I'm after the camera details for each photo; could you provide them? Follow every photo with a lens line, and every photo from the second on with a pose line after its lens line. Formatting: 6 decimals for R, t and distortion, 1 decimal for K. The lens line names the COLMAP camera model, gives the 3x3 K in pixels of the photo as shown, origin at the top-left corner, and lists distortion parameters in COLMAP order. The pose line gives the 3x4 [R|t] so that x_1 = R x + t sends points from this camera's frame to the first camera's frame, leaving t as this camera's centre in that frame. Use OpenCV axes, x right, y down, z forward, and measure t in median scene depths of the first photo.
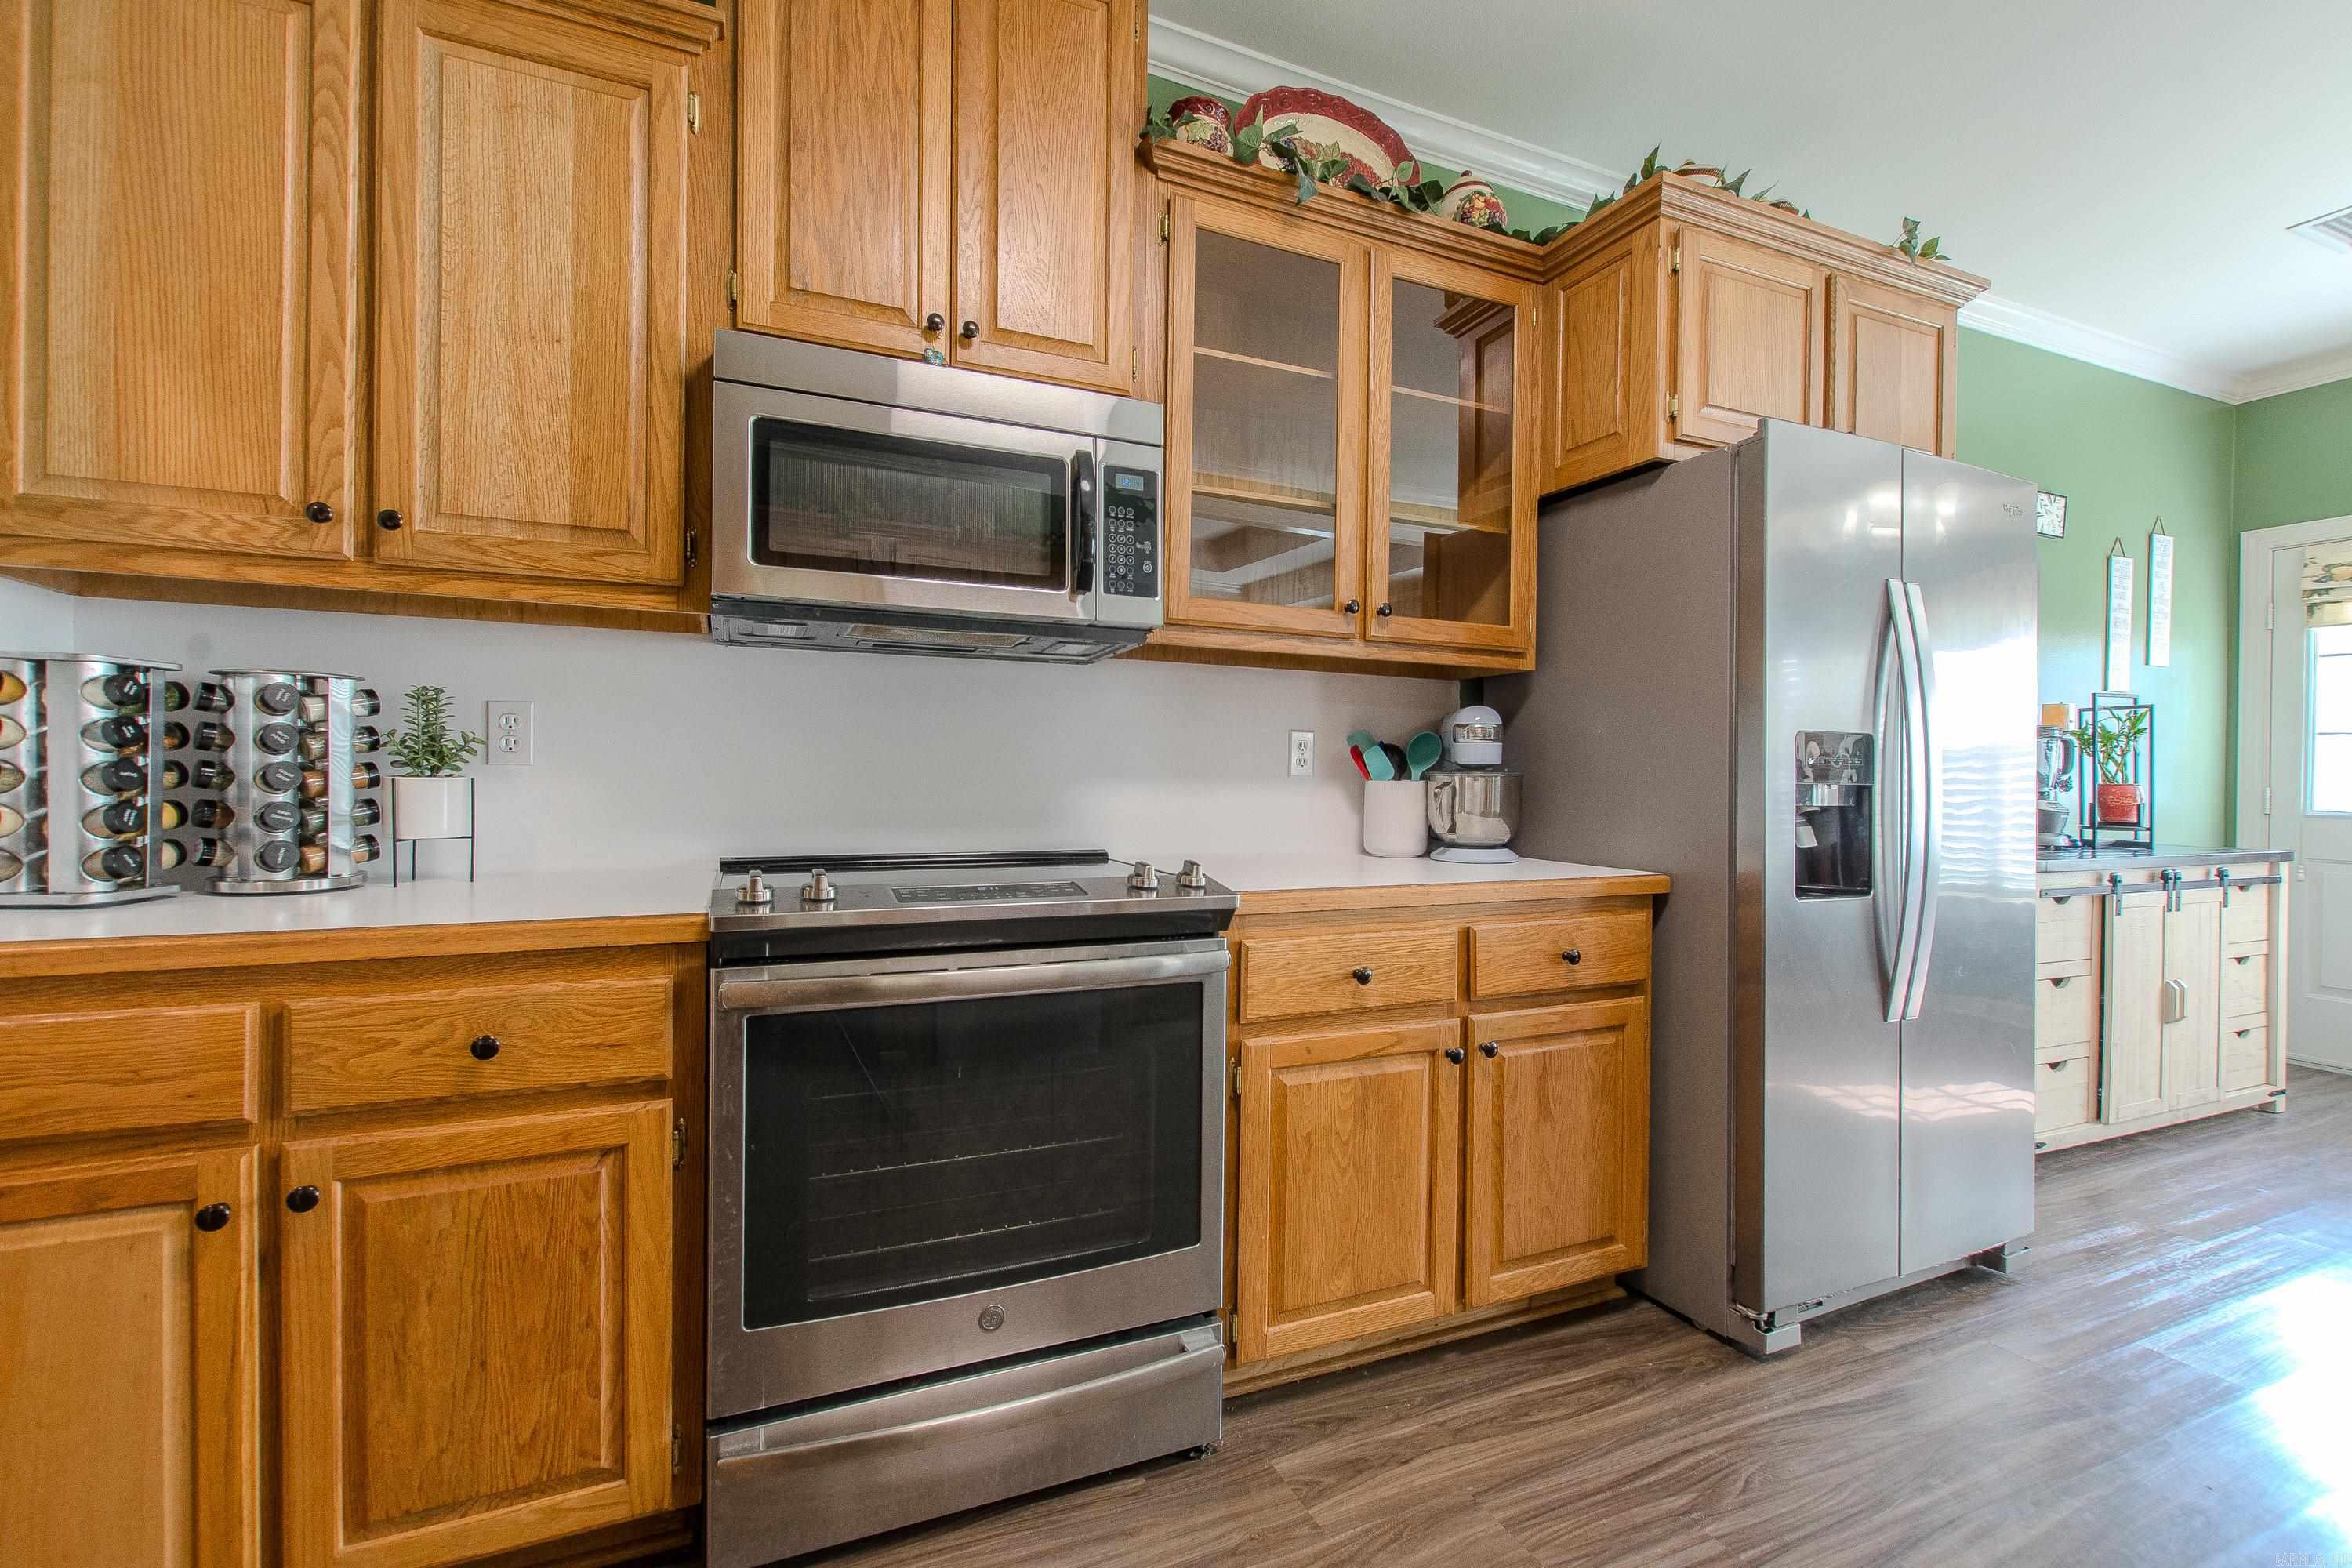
lens RADIAL K [[1041.7, 0, 1176.4], [0, 1041.7, 778.5], [0, 0, 1]] dist [0.008977, -0.000628]
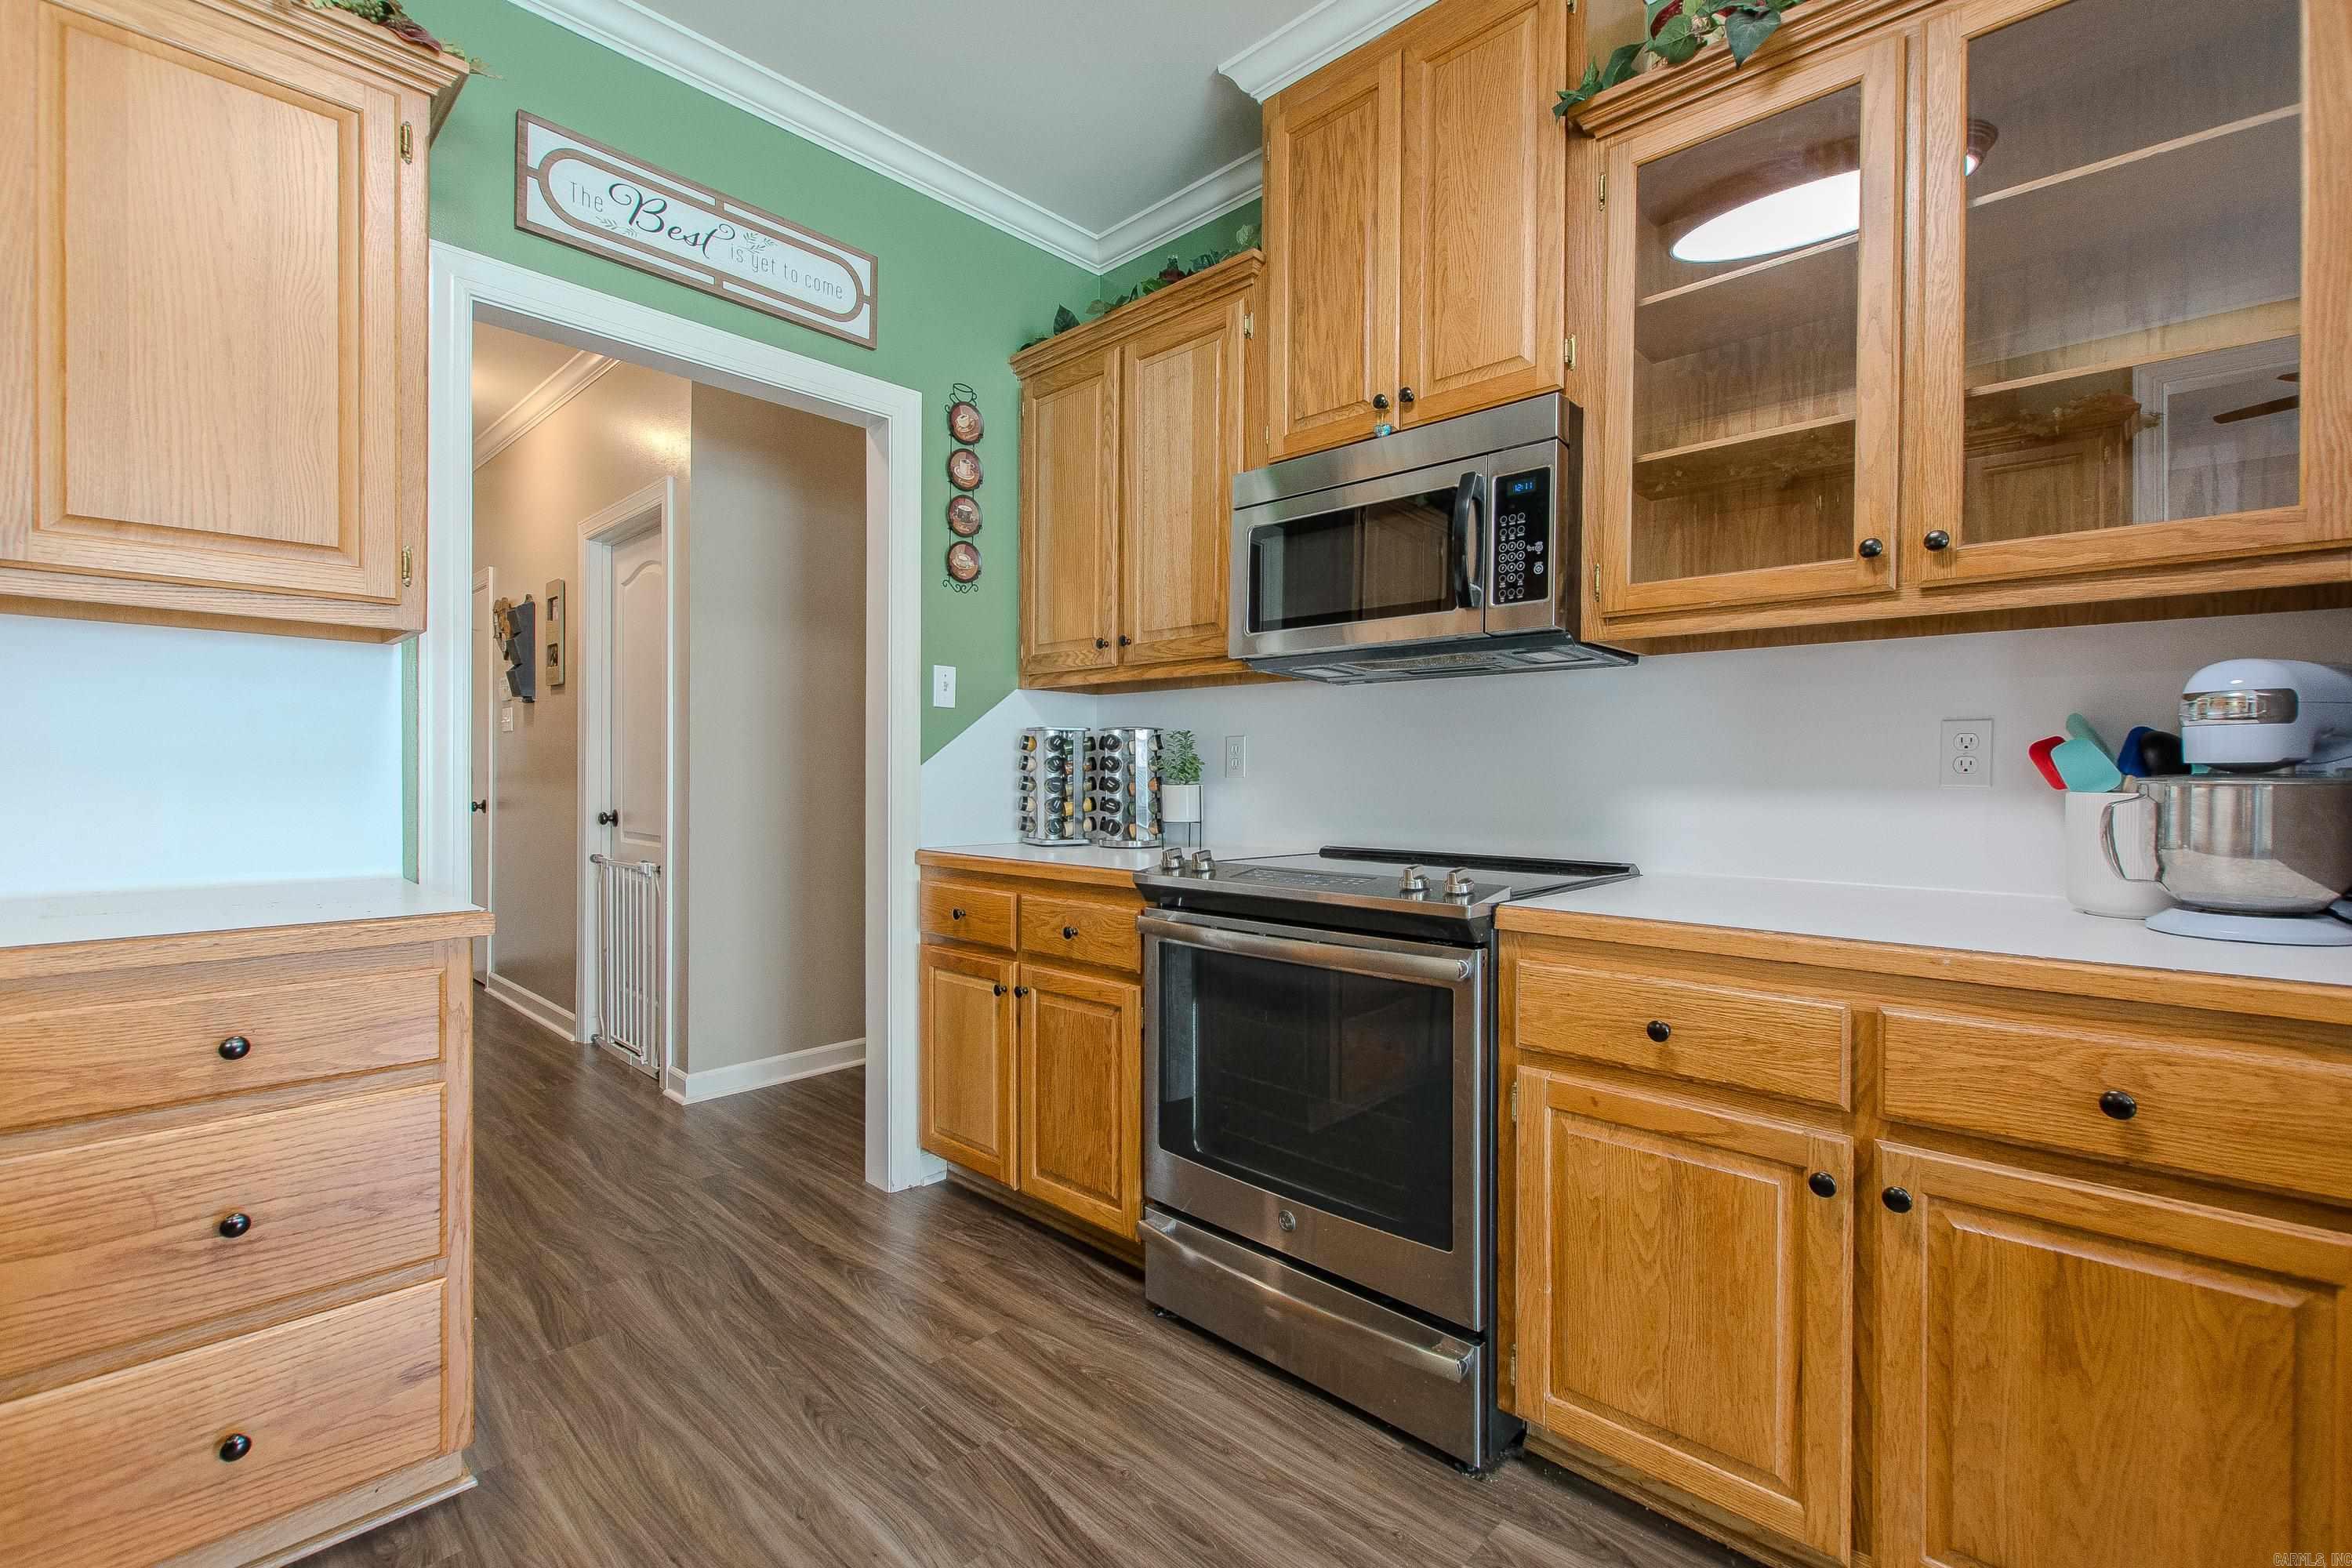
lens RADIAL K [[1041.7, 0, 1176.4], [0, 1041.7, 778.5], [0, 0, 1]] dist [0.008977, -0.000628]
pose [[0.382317, -0.005750, -0.924013, 0.795434], [-0.004364, 0.999958, -0.008029, 0.001307], [0.924021, 0.007102, 0.382276, 0.347550]]
